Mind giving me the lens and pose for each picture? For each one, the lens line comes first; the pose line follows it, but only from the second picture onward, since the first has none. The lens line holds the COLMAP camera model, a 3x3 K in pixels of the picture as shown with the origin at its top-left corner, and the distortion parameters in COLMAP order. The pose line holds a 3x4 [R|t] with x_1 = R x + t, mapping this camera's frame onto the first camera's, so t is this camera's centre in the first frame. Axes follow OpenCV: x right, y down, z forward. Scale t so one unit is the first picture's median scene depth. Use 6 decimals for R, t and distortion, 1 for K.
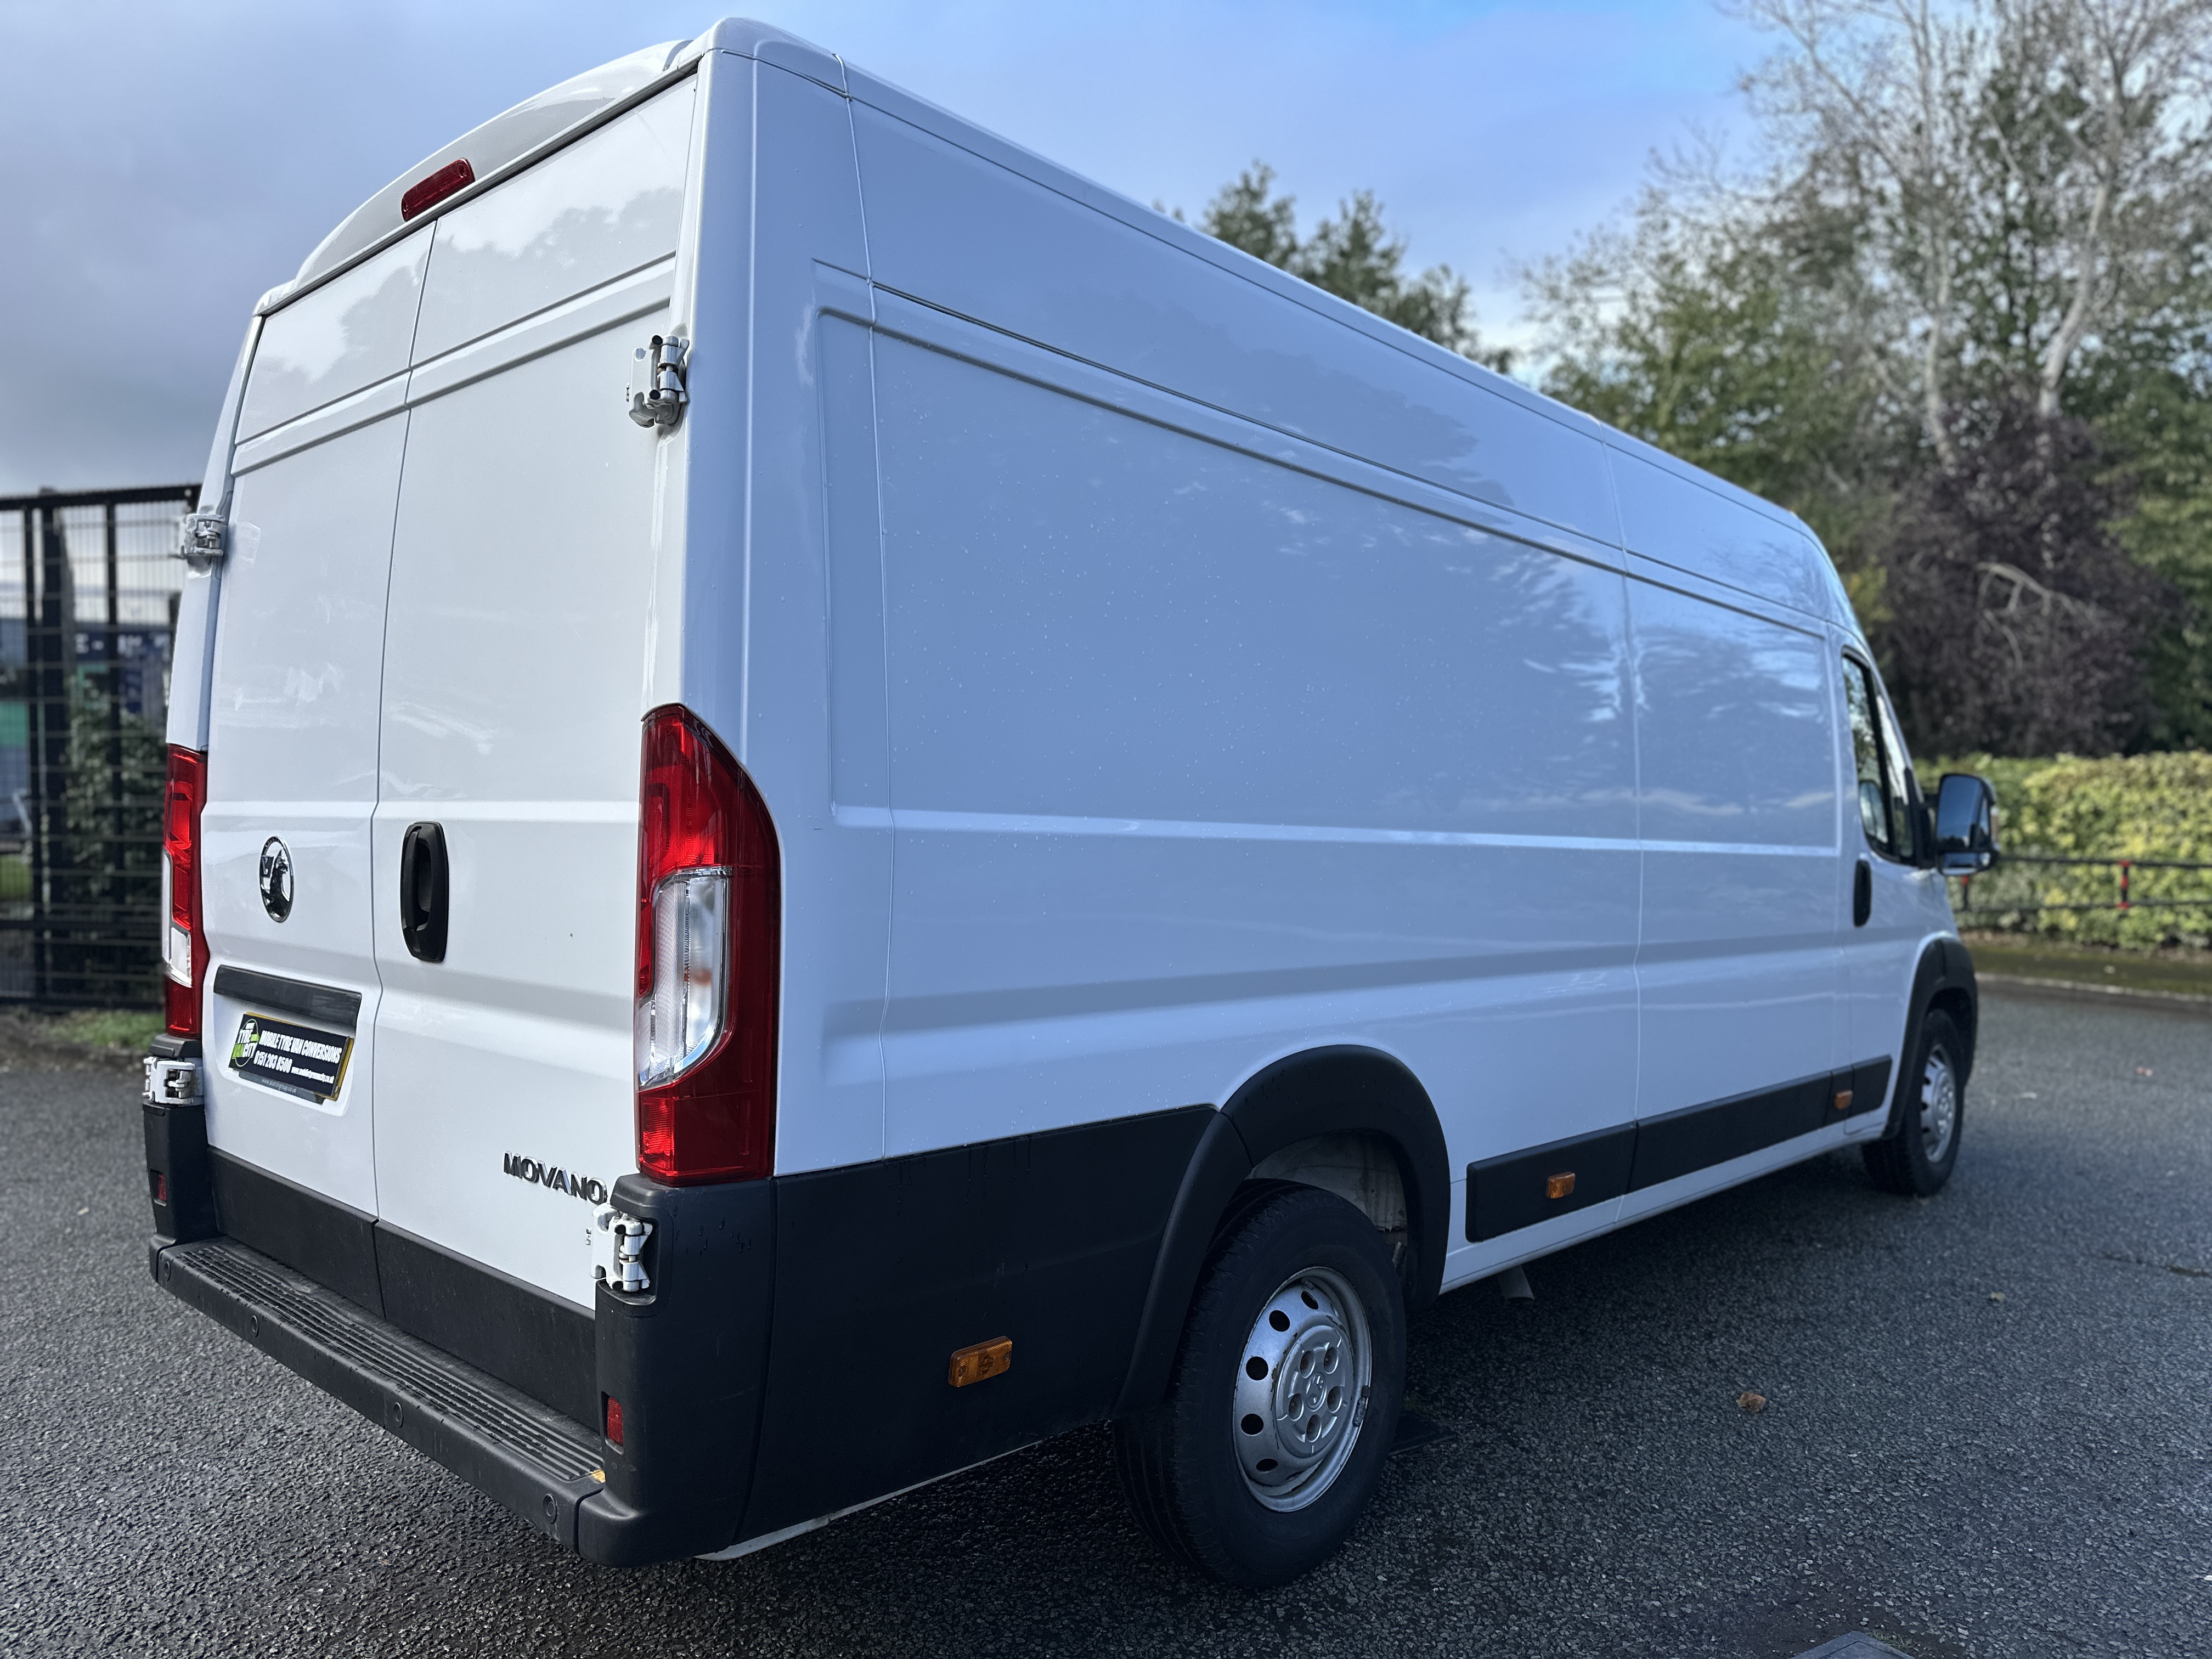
lens RADIAL K [[1553.0, 0, 1106.0], [0, 1553.0, 829.5], [0, 0, 1]] dist [-0.003638, -0.003442]
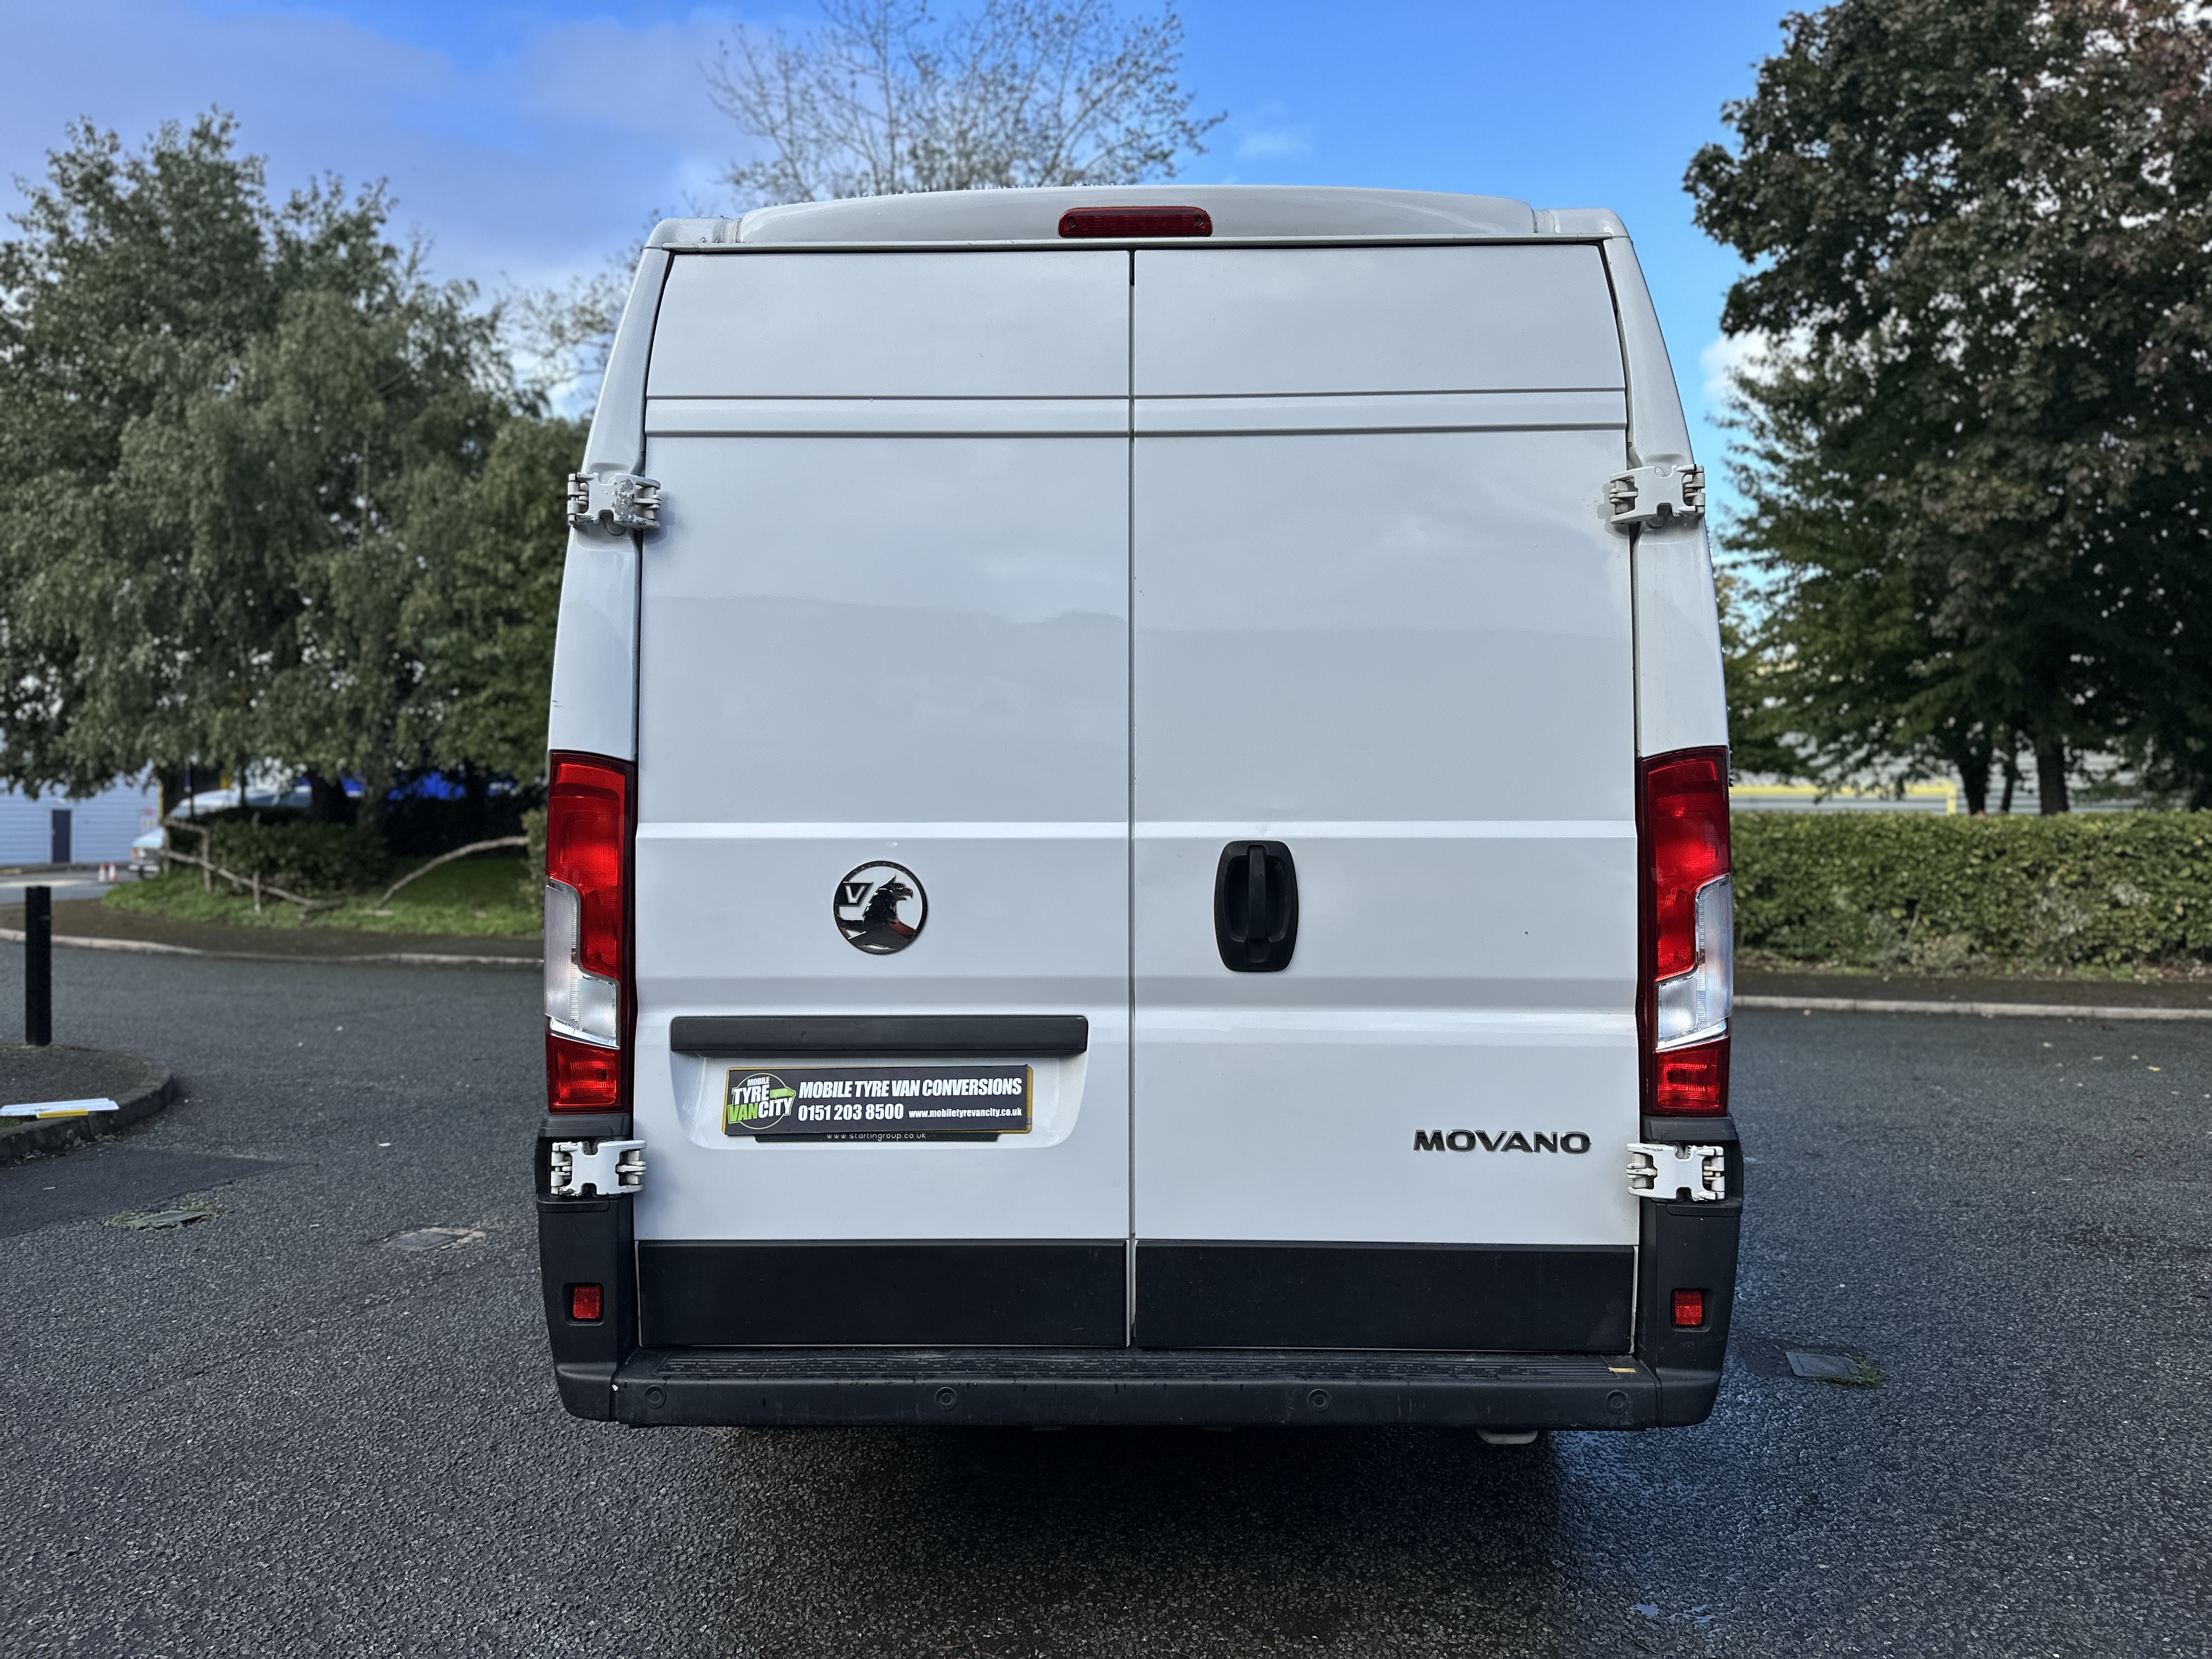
lens RADIAL K [[1553.0, 0, 1106.0], [0, 1553.0, 829.5], [0, 0, 1]] dist [-0.003638, -0.003442]
pose [[0.742186, 0.003541, 0.670184, -1.028258], [0.012472, 0.999740, -0.019095, 0.005364], [-0.670077, 0.022530, 0.741949, 0.232852]]
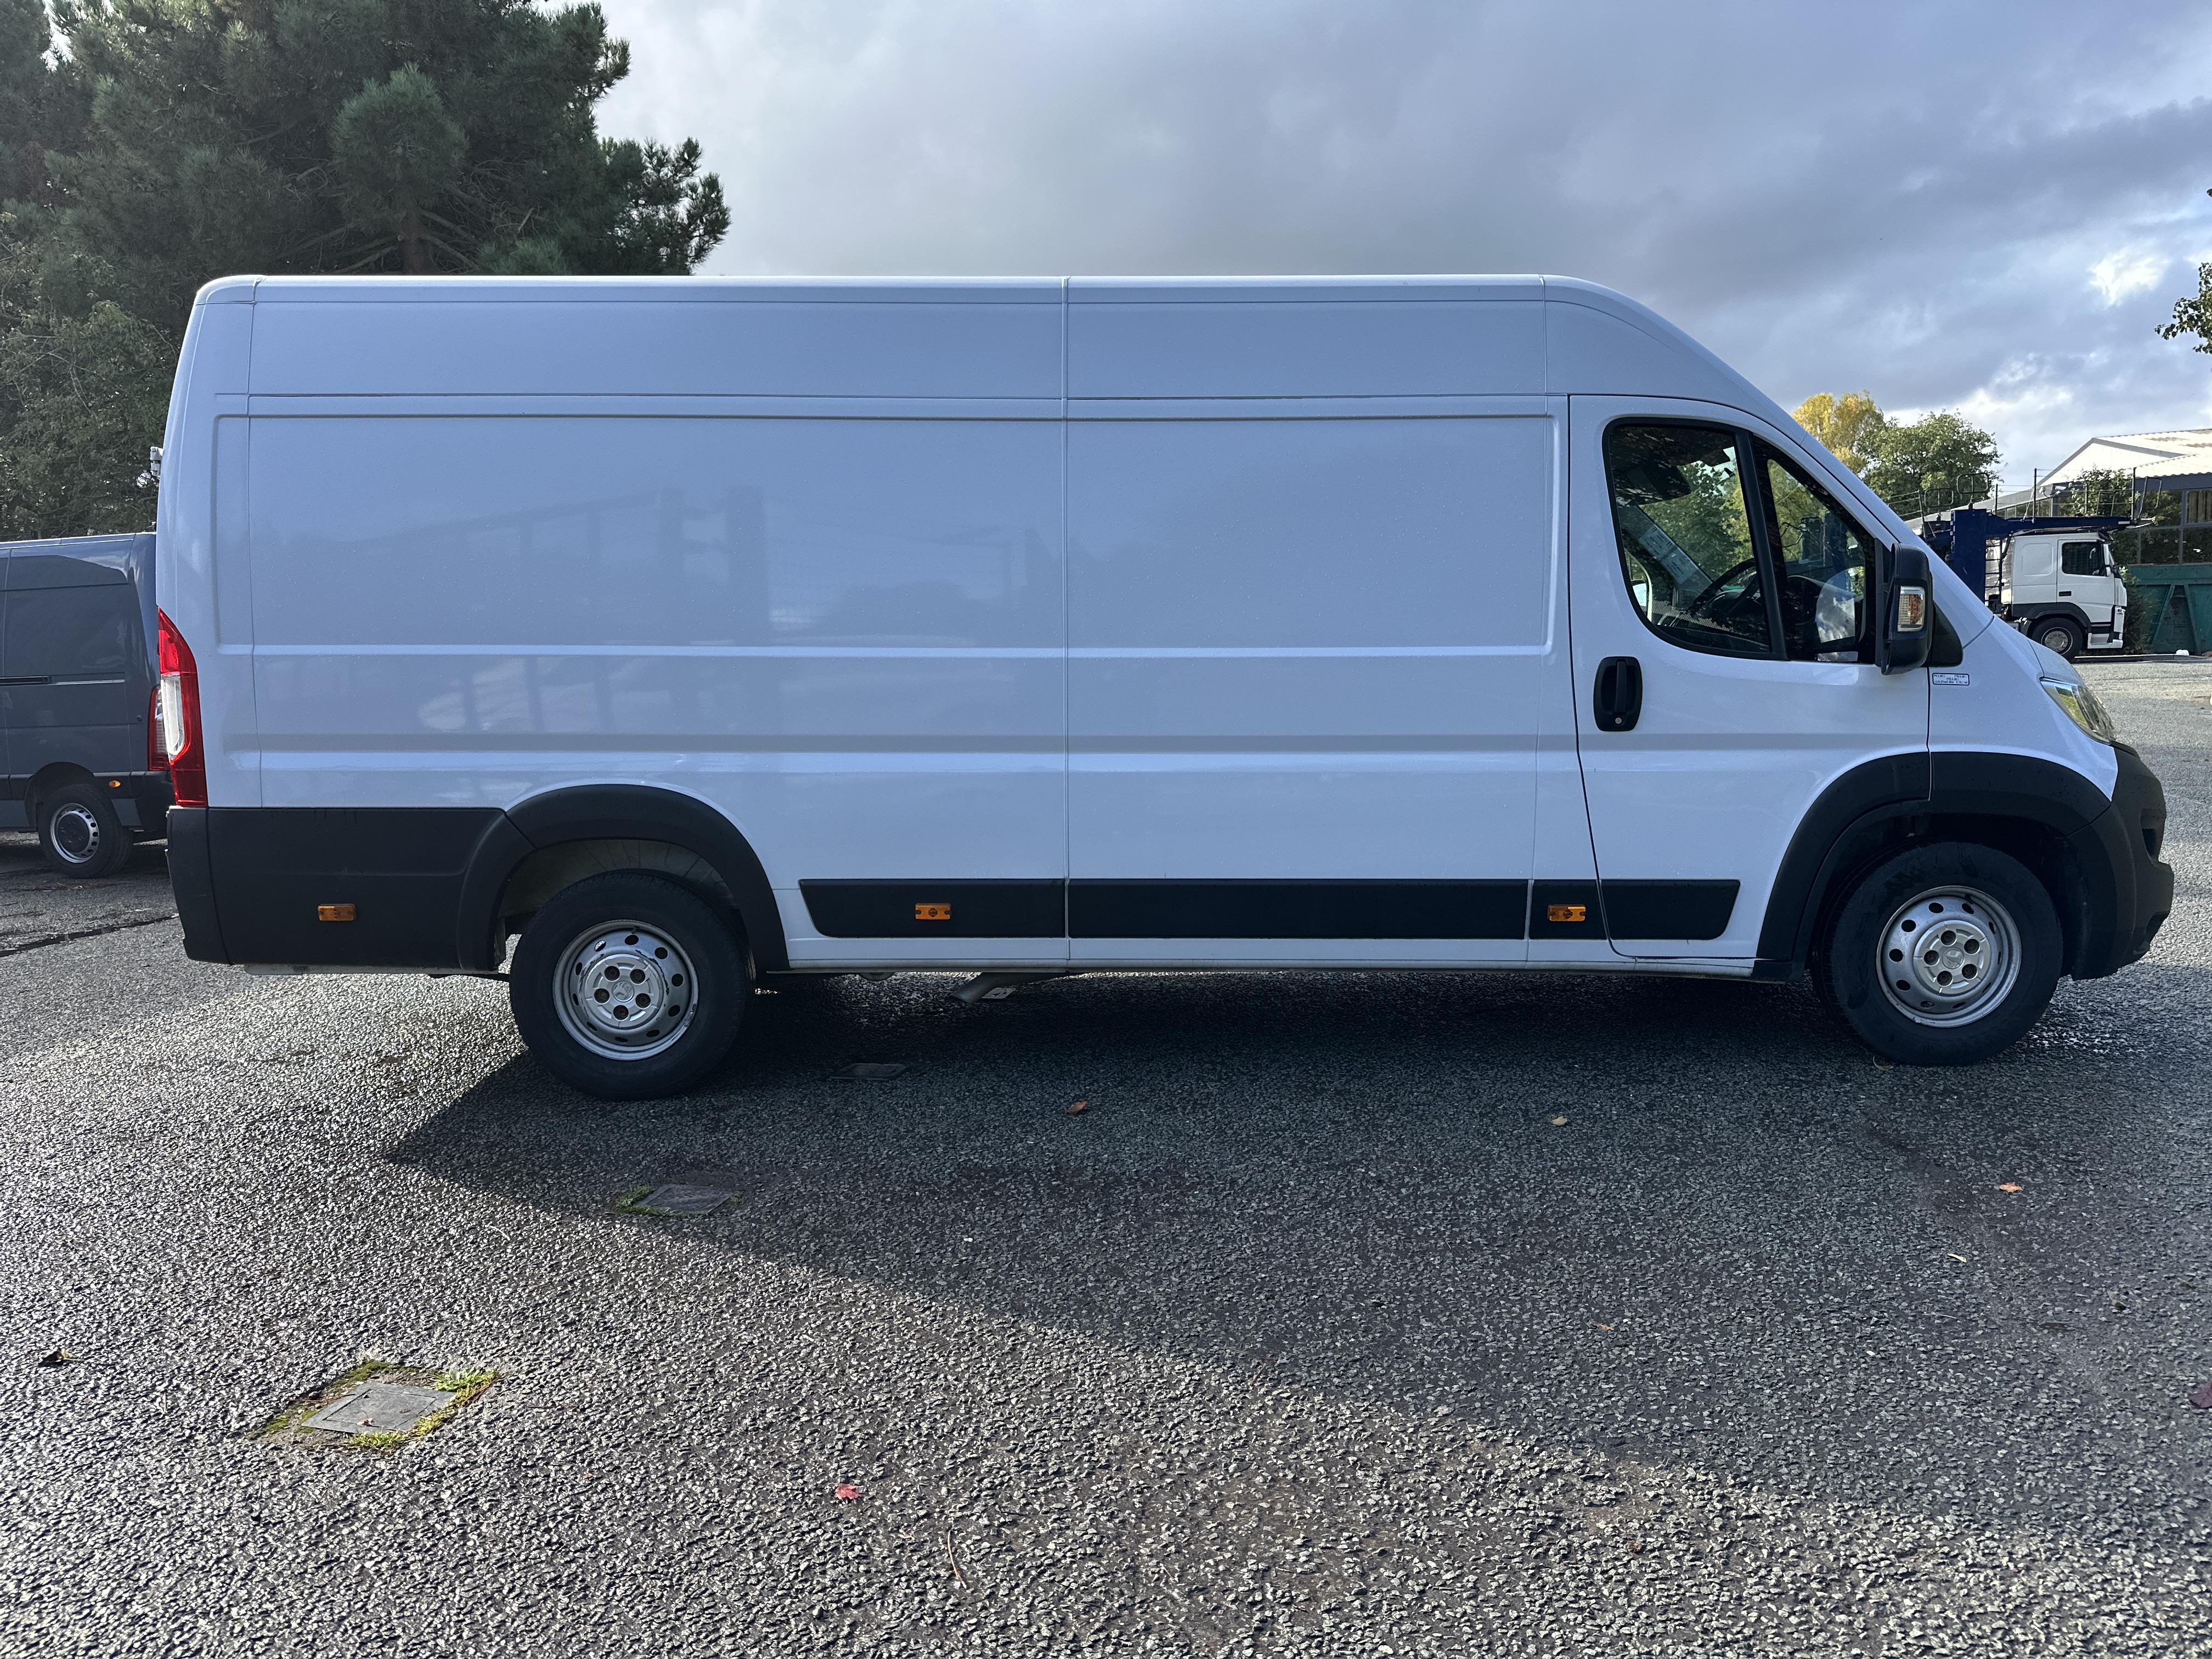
lens RADIAL K [[1553.0, 0, 1106.0], [0, 1553.0, 829.5], [0, 0, 1]] dist [-0.003638, -0.003442]
pose [[0.688021, 0.043656, -0.724376, 1.396222], [0.023592, 0.996316, 0.082452, 0.056759], [0.725307, -0.073818, 0.684456, 0.221585]]
